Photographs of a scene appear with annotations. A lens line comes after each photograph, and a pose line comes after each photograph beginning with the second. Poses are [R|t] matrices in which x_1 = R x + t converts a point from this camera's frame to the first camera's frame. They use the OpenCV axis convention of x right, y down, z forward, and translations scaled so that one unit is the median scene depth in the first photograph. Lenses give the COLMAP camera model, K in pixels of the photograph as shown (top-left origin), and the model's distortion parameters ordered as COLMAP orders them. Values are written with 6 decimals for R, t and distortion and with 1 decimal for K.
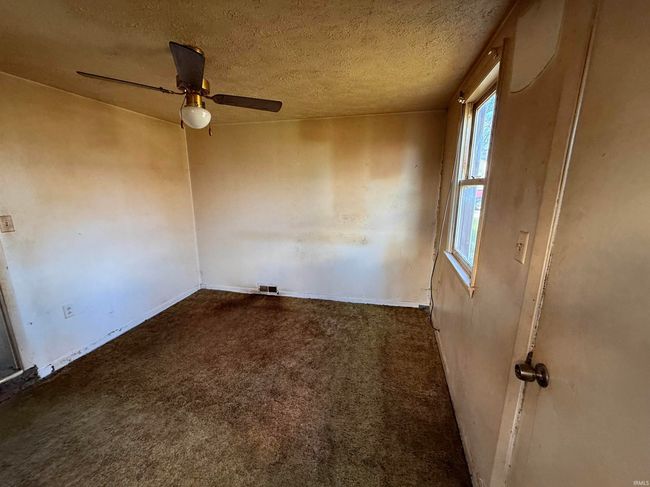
lens RADIAL K [[260.7, 0, 323.8], [0, 260.7, 243.2], [0, 0, 1]] dist [-0.003937, 0.001012]
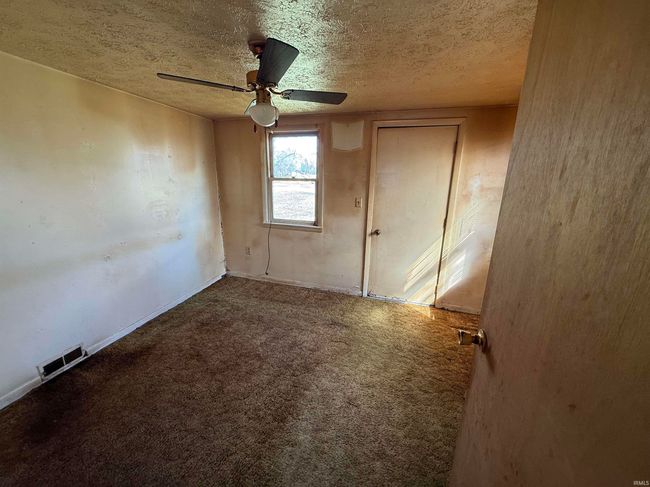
lens RADIAL K [[260.7, 0, 324.1], [0, 260.7, 245.1], [0, 0, 1]] dist [-0.003937, 0.001012]
pose [[0.026769, -0.252191, 0.967307, -0.753358], [0.187014, 0.951833, 0.242981, -0.107235], [-0.981992, 0.174396, 0.072643, 0.386716]]
